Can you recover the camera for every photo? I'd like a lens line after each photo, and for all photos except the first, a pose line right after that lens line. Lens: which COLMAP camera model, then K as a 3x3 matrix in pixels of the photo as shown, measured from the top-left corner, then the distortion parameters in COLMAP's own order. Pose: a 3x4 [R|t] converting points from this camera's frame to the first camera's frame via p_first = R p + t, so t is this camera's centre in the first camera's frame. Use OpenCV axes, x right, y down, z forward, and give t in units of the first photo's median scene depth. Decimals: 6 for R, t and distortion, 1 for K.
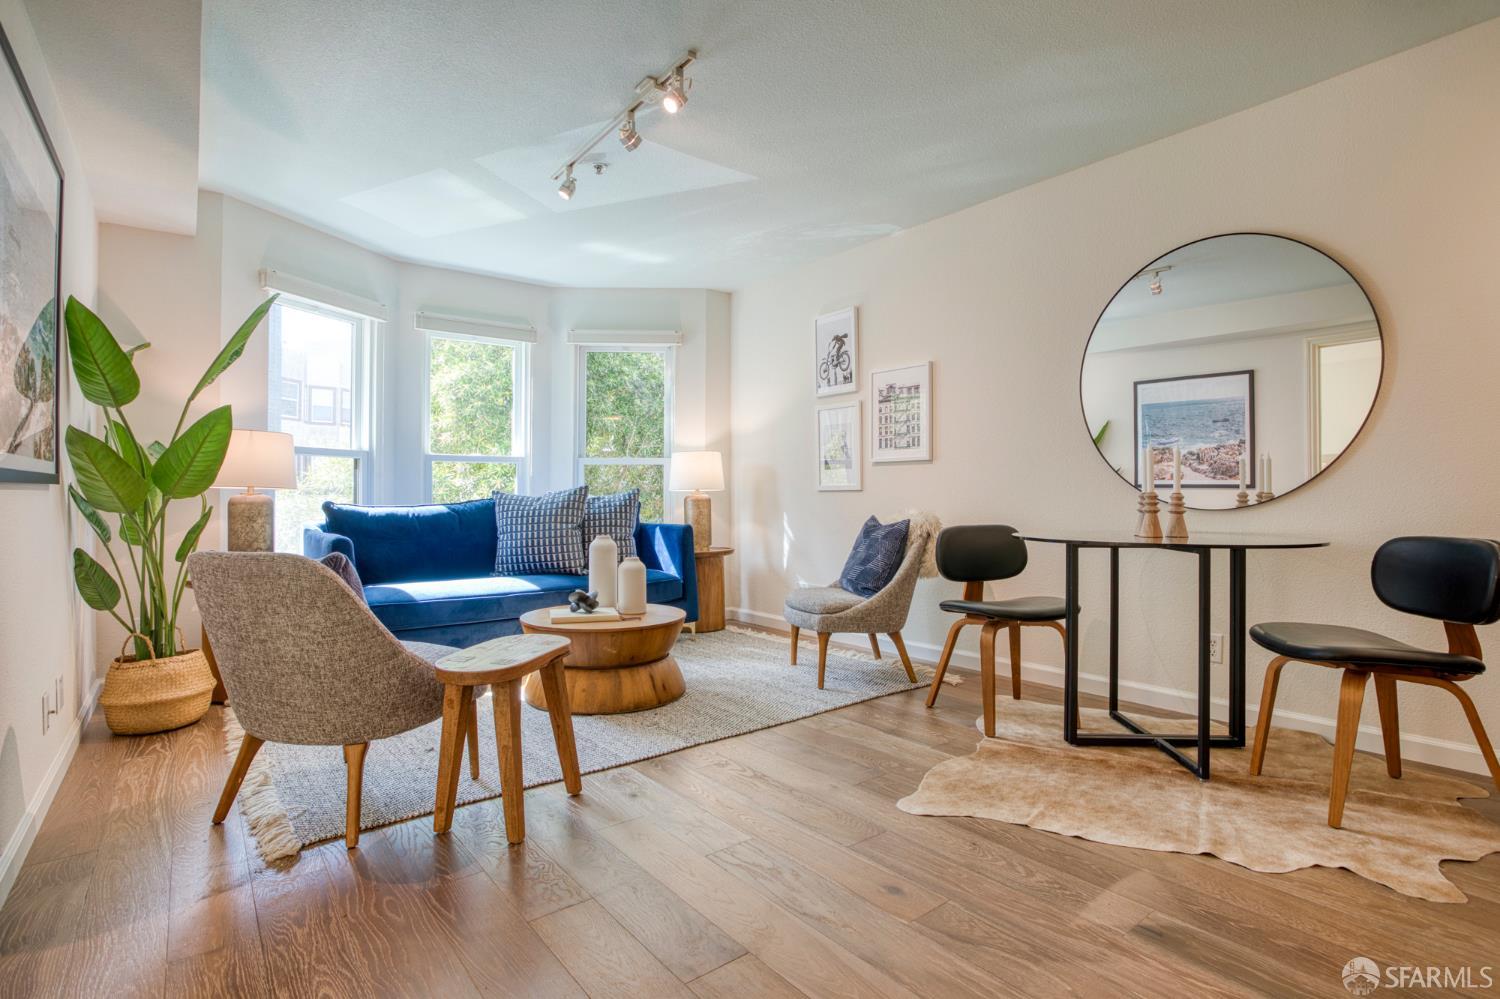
lens RADIAL K [[734.8, 0, 746.8], [0, 734.8, 500.1], [0, 0, 1]] dist [-0.074495, 0.037677]
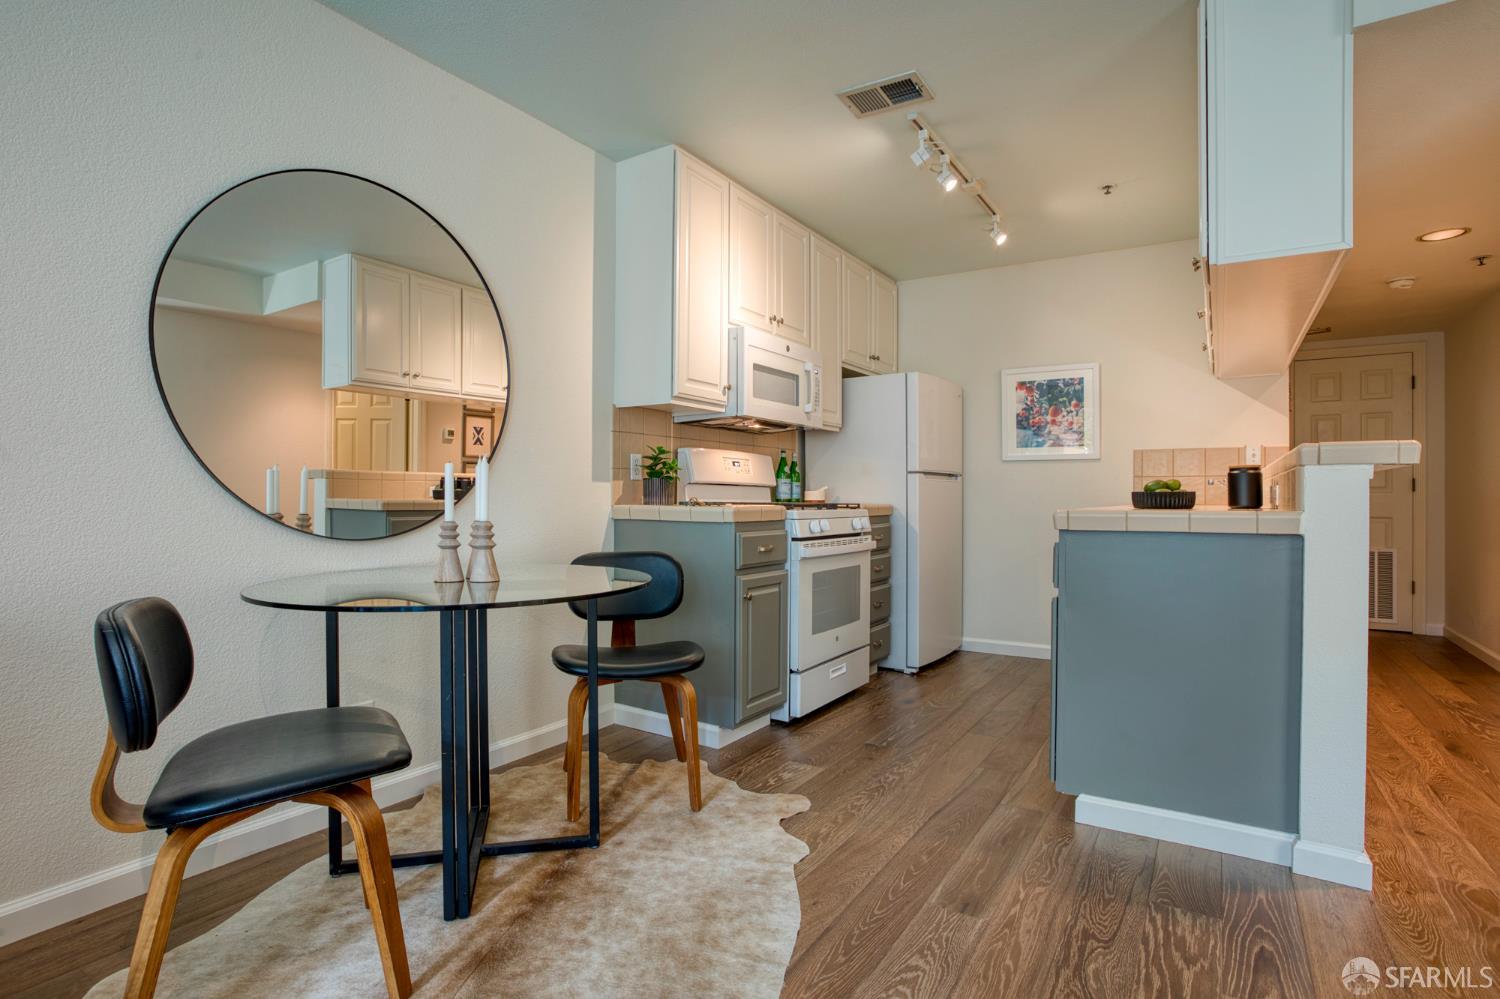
lens RADIAL K [[734.8, 0, 746.8], [0, 734.8, 500.1], [0, 0, 1]] dist [-0.074495, 0.037677]
pose [[-0.325491, 0.000443, 0.945545, -0.145159], [-0.000410, 1.000000, -0.000610, -0.019842], [-0.945545, -0.000587, -0.325491, 0.604686]]
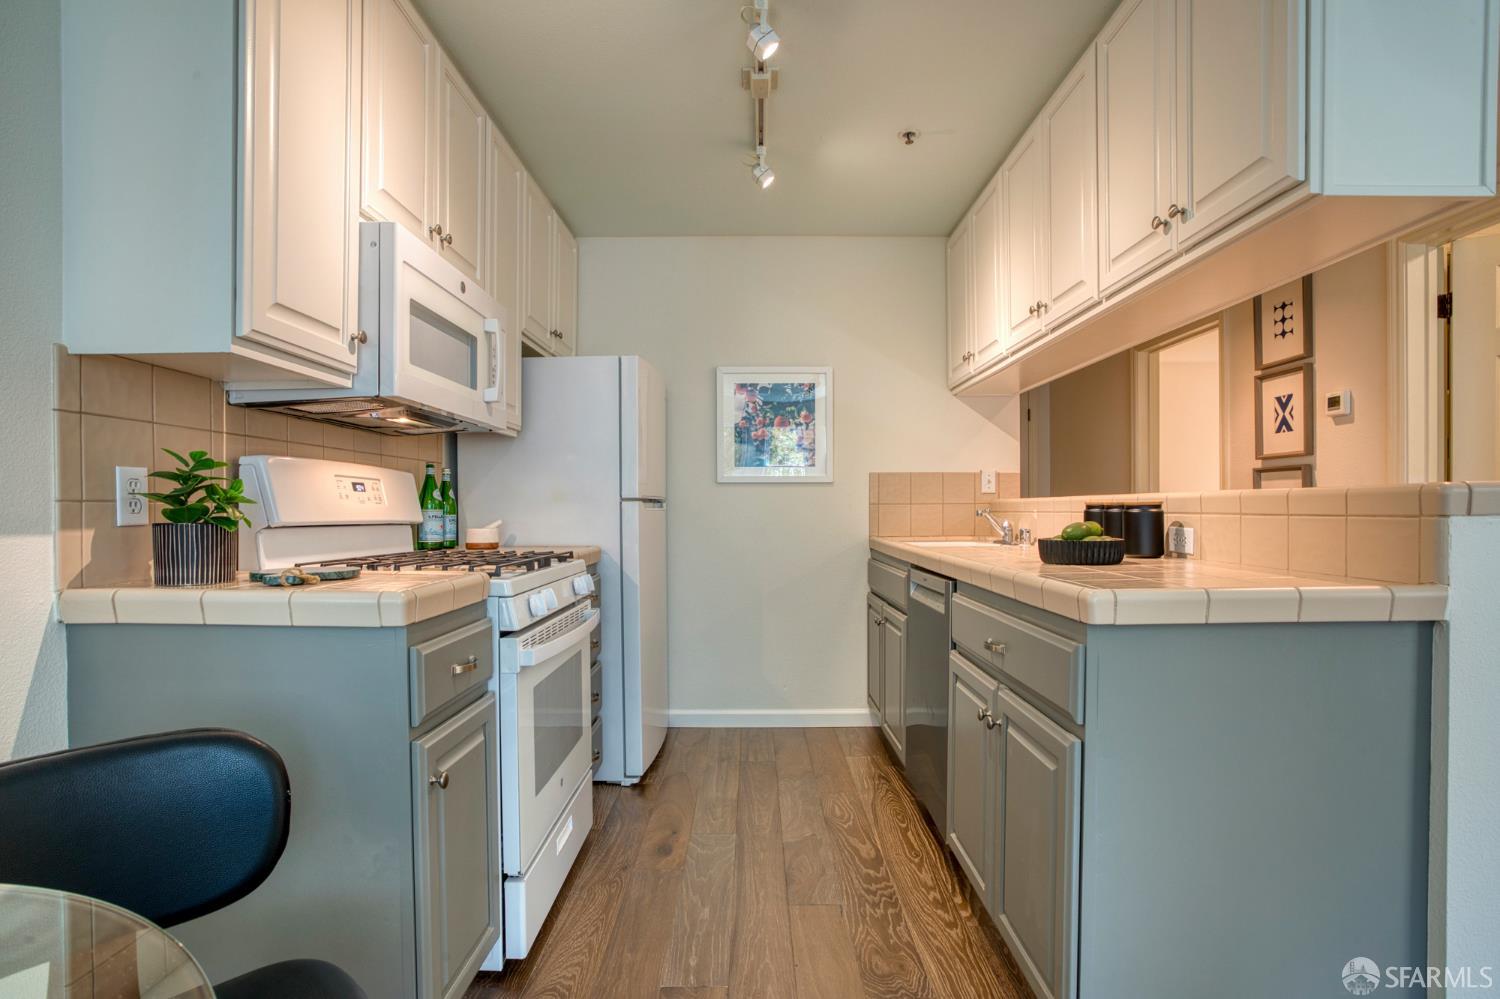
lens RADIAL K [[726.8, 0, 737.1], [0, 726.8, 516.0], [0, 0, 1]] dist [-0.069729, 0.033242]
pose [[-0.777548, 0.002278, 0.628820, 0.171872], [0.008875, 0.999934, 0.007351, -0.043763], [-0.628761, 0.011296, -0.777516, 0.545780]]
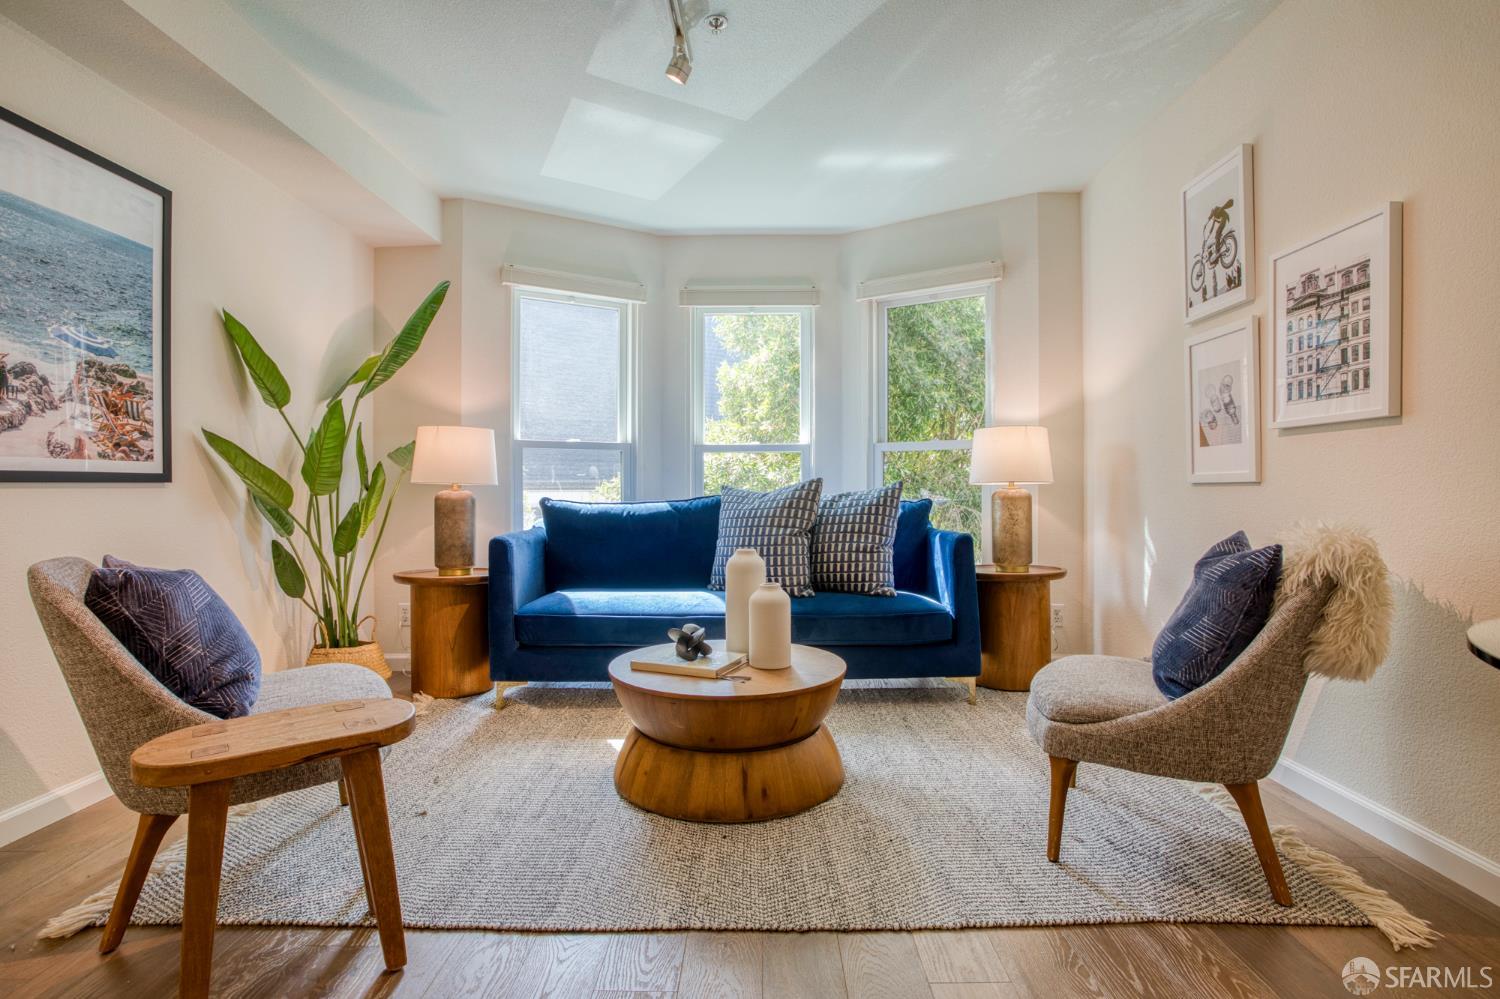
lens RADIAL K [[734.8, 0, 746.8], [0, 734.8, 500.1], [0, 0, 1]] dist [-0.074495, 0.037677]
pose [[0.780393, 0.008610, -0.625230, 0.206672], [-0.003093, 0.999946, 0.009910, -0.004521], [0.625282, -0.005800, 0.780377, 0.381703]]
